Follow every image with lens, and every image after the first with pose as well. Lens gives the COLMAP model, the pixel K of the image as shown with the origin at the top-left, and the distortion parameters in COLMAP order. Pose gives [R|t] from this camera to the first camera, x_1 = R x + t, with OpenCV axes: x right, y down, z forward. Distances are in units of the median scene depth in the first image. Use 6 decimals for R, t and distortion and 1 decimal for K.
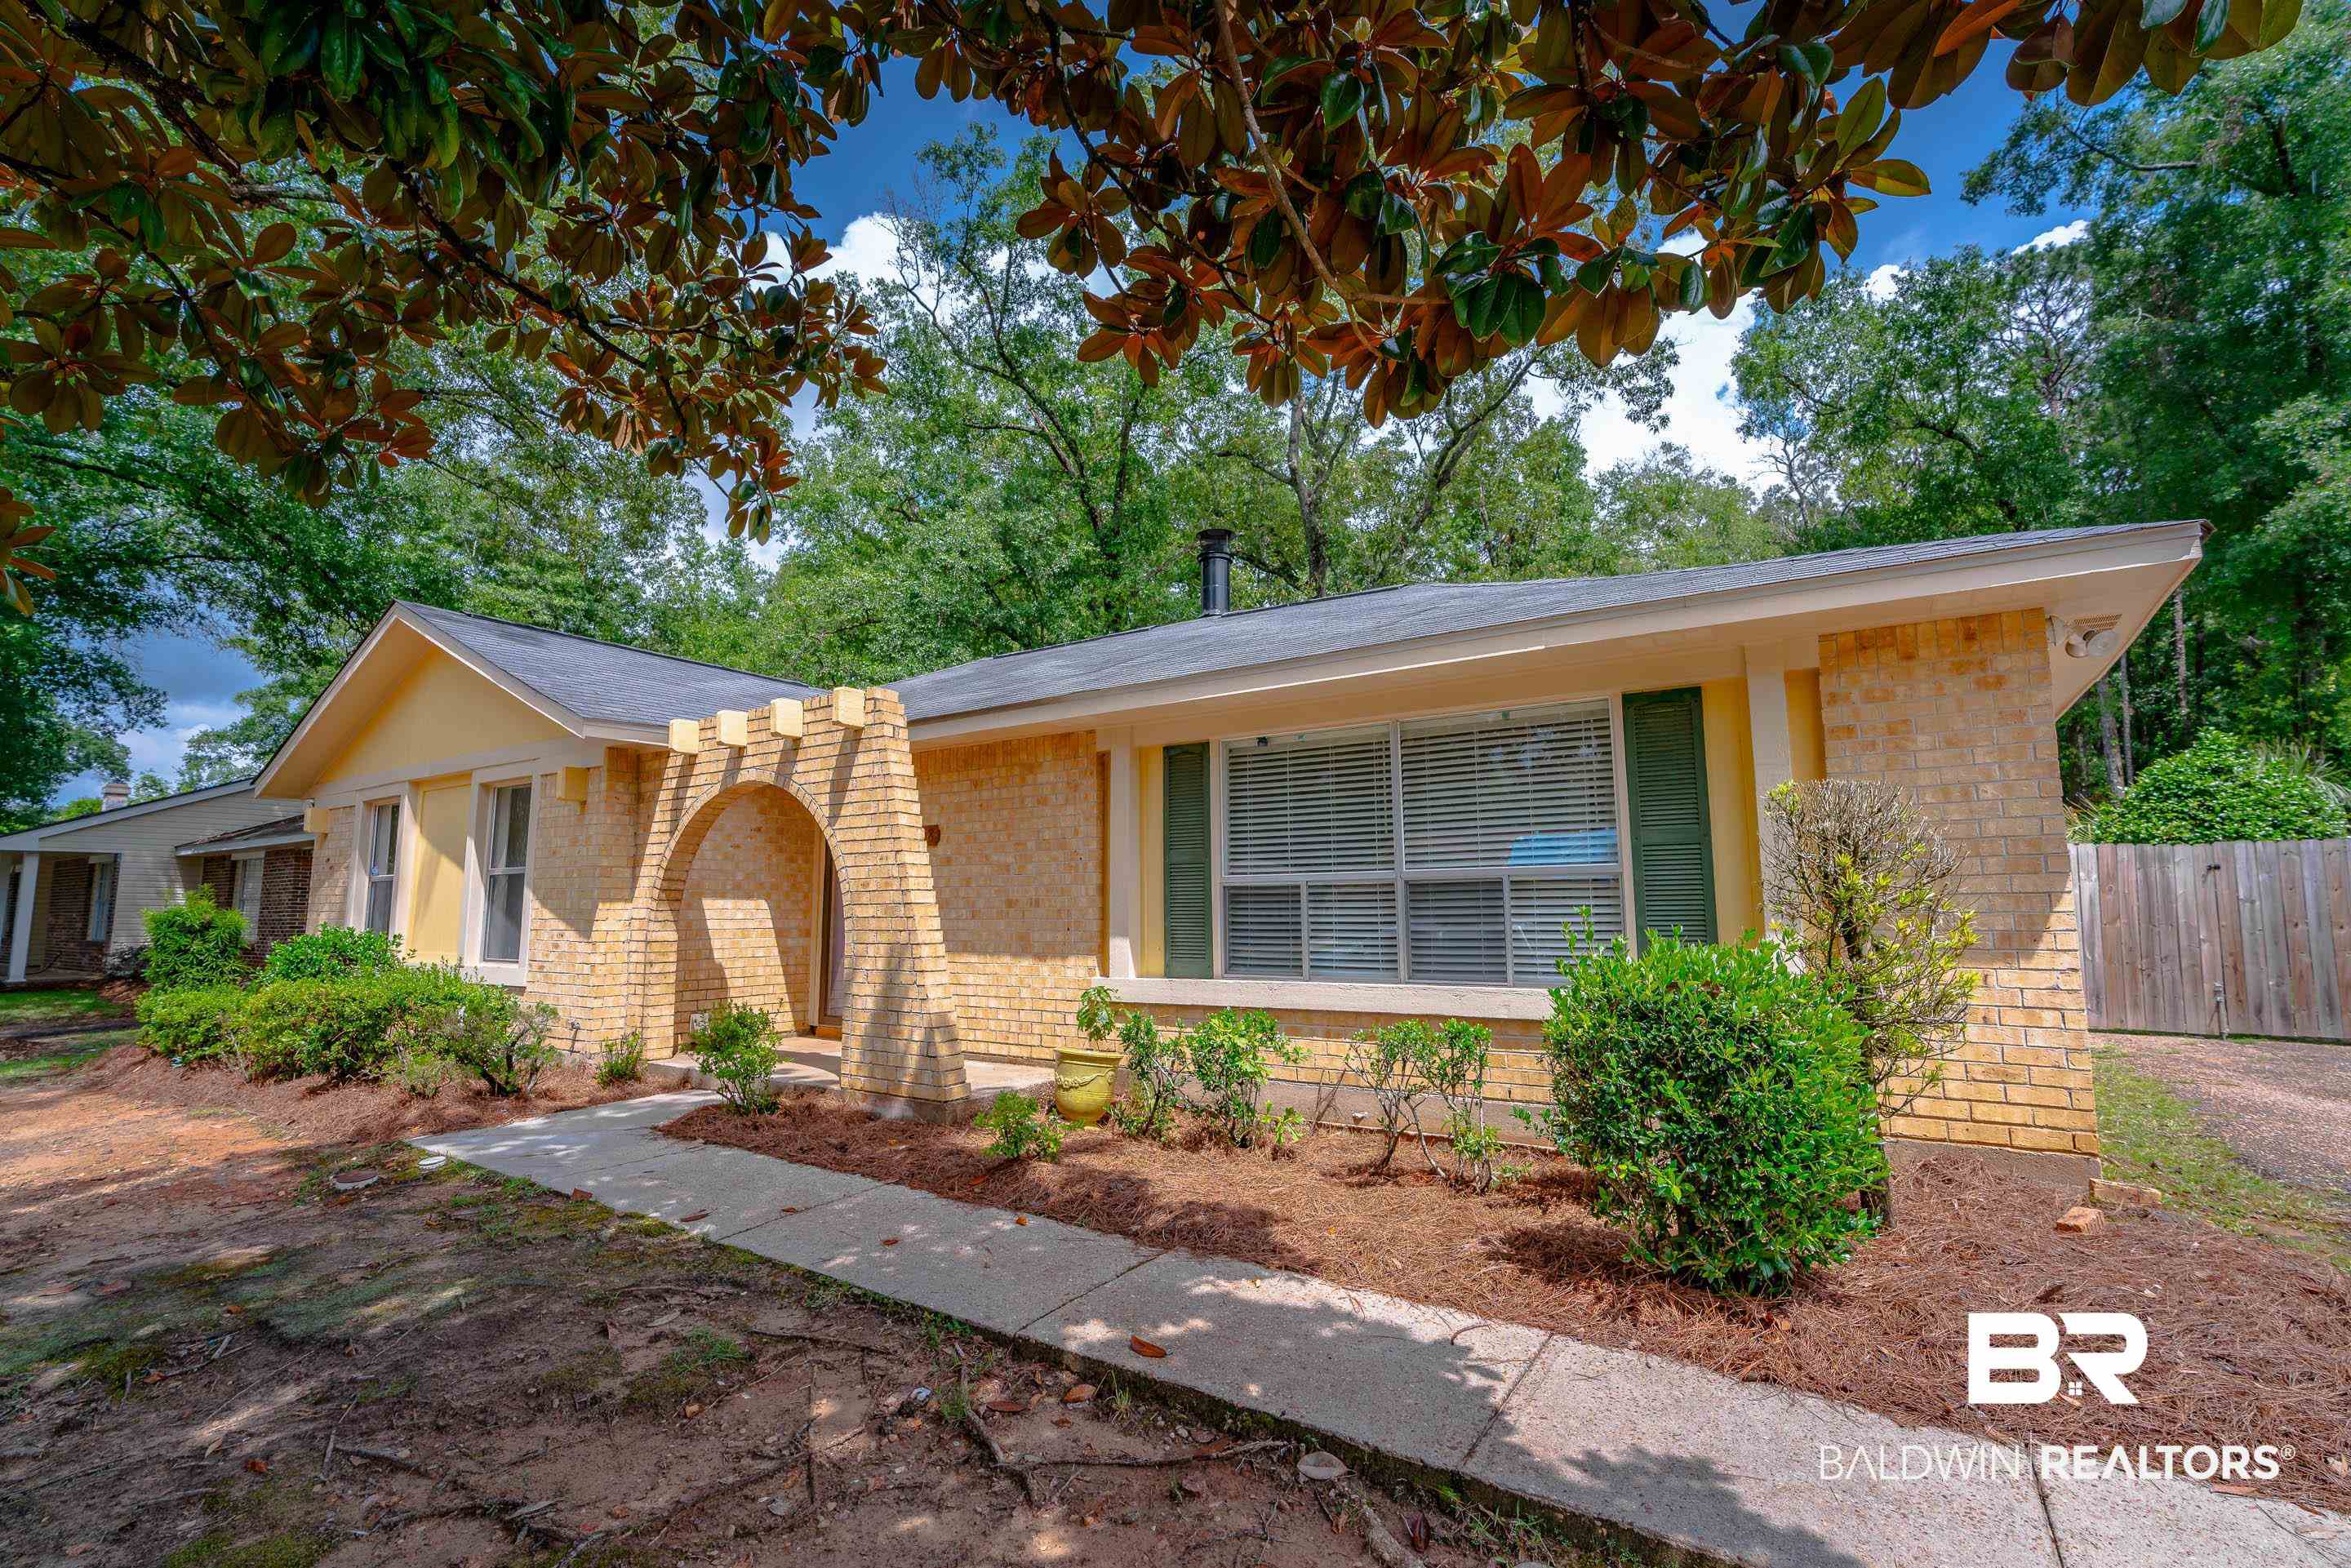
lens RADIAL K [[1046.5, 0, 1183.4], [0, 1046.5, 786.1], [0, 0, 1]] dist [-0.012022, 0.005119]
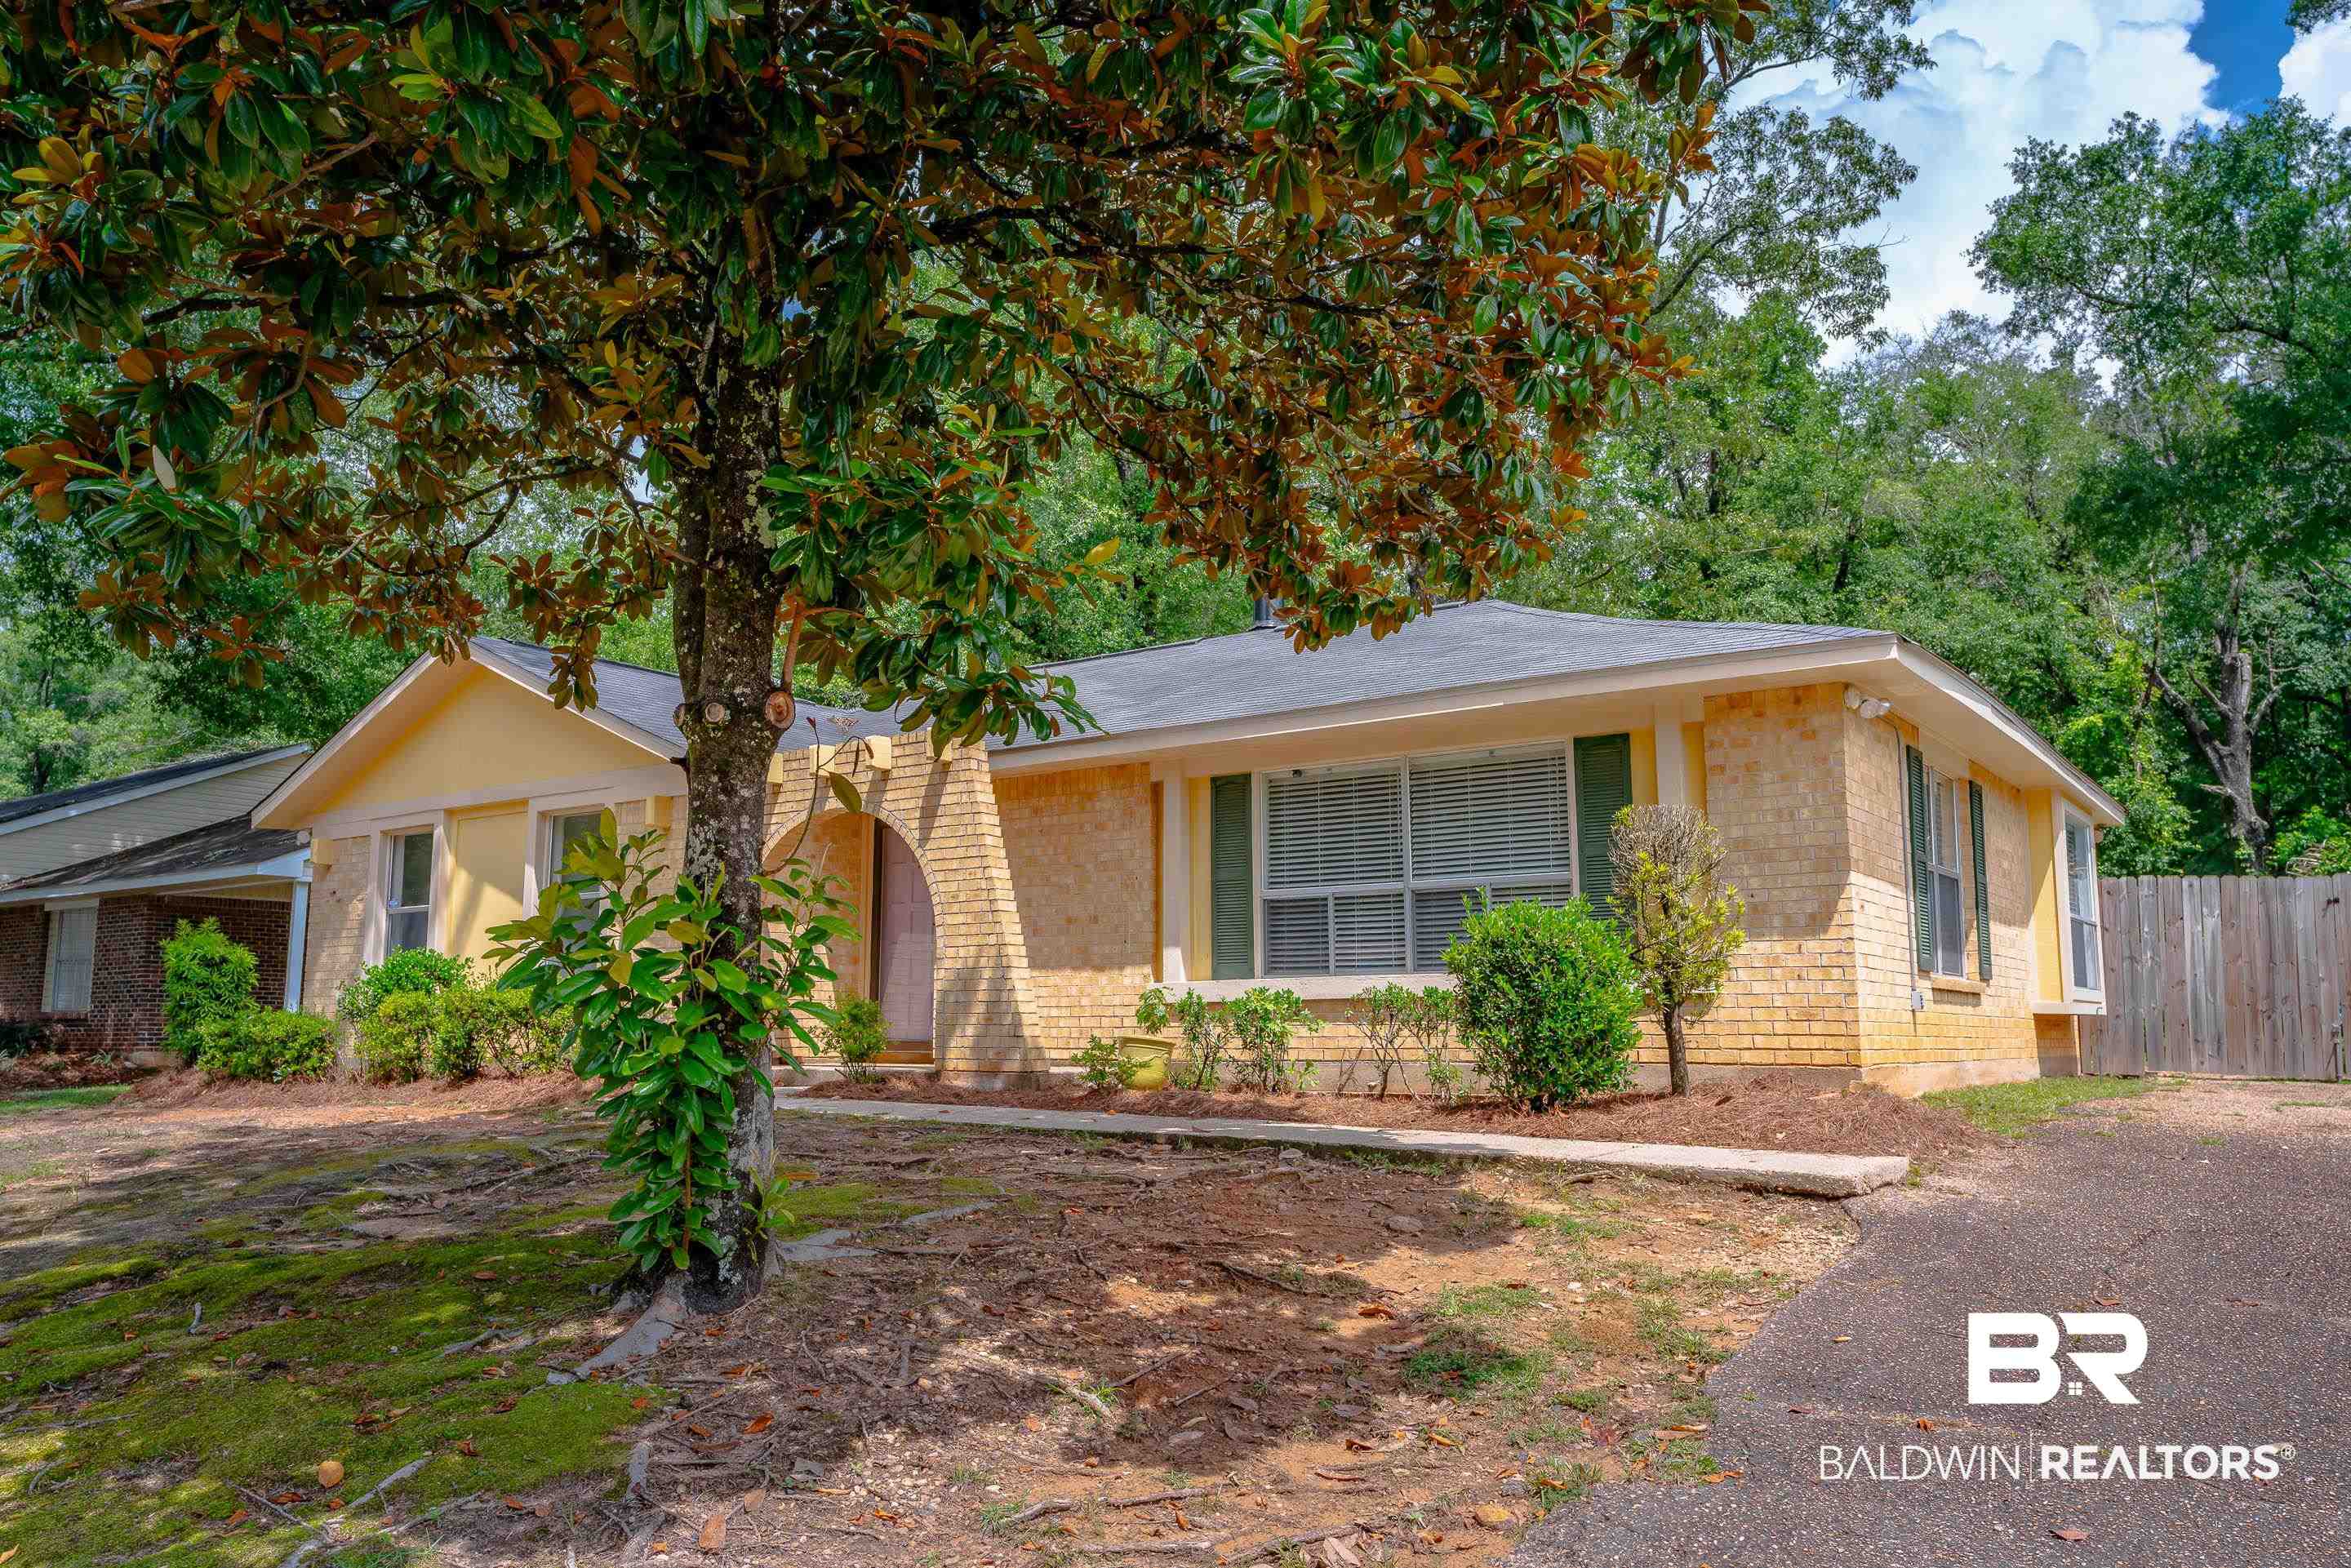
lens RADIAL K [[1755.1, 0, 1162.3], [0, 1755.1, 789.6], [0, 0, 1]] dist [-0.007191, -0.000839]
pose [[0.998858, -0.001072, -0.047766, 0.019594], [0.000140, 0.999810, -0.019510, 0.012606], [0.047778, 0.019481, 0.998668, -0.915717]]
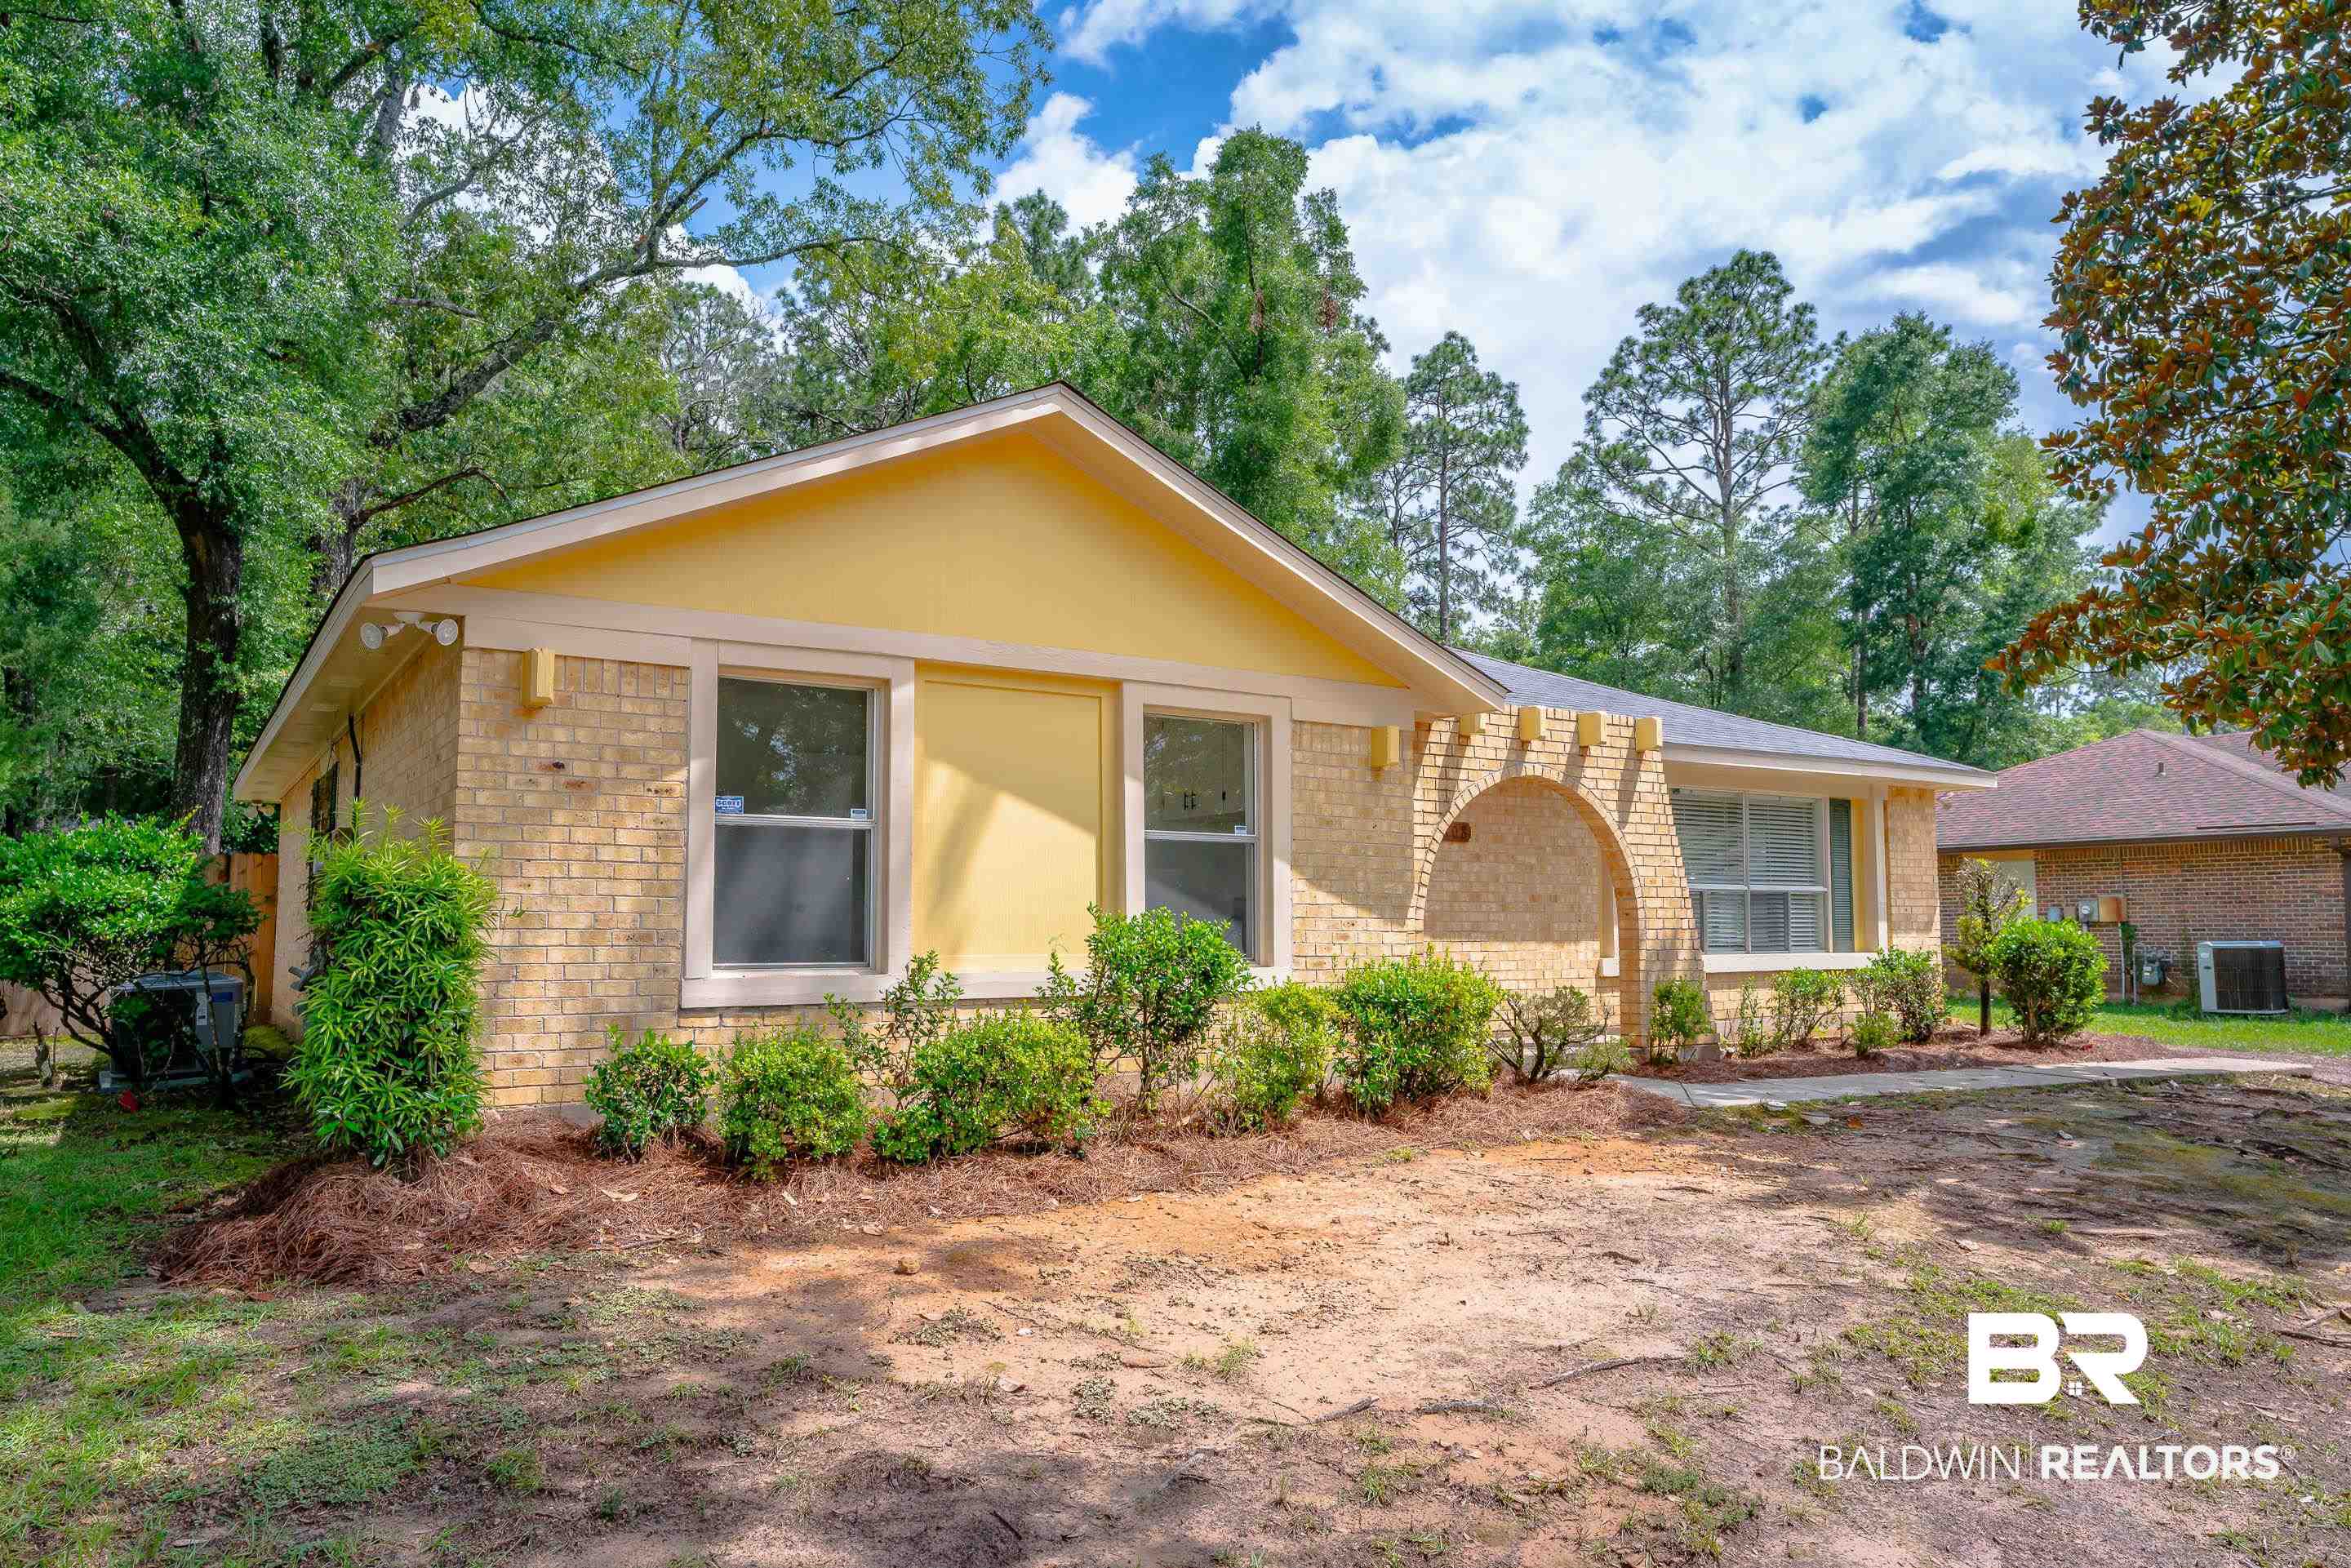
lens RADIAL K [[1557.7, 0, 1181.6], [0, 1557.7, 788.1], [0, 0, 1]] dist [0.003561, -0.001495]
pose [[0.394055, 0.086412, 0.915016, -2.131060], [-0.114470, 0.992433, -0.044426, 0.125977], [-0.911930, -0.087236, 0.400965, 0.752986]]
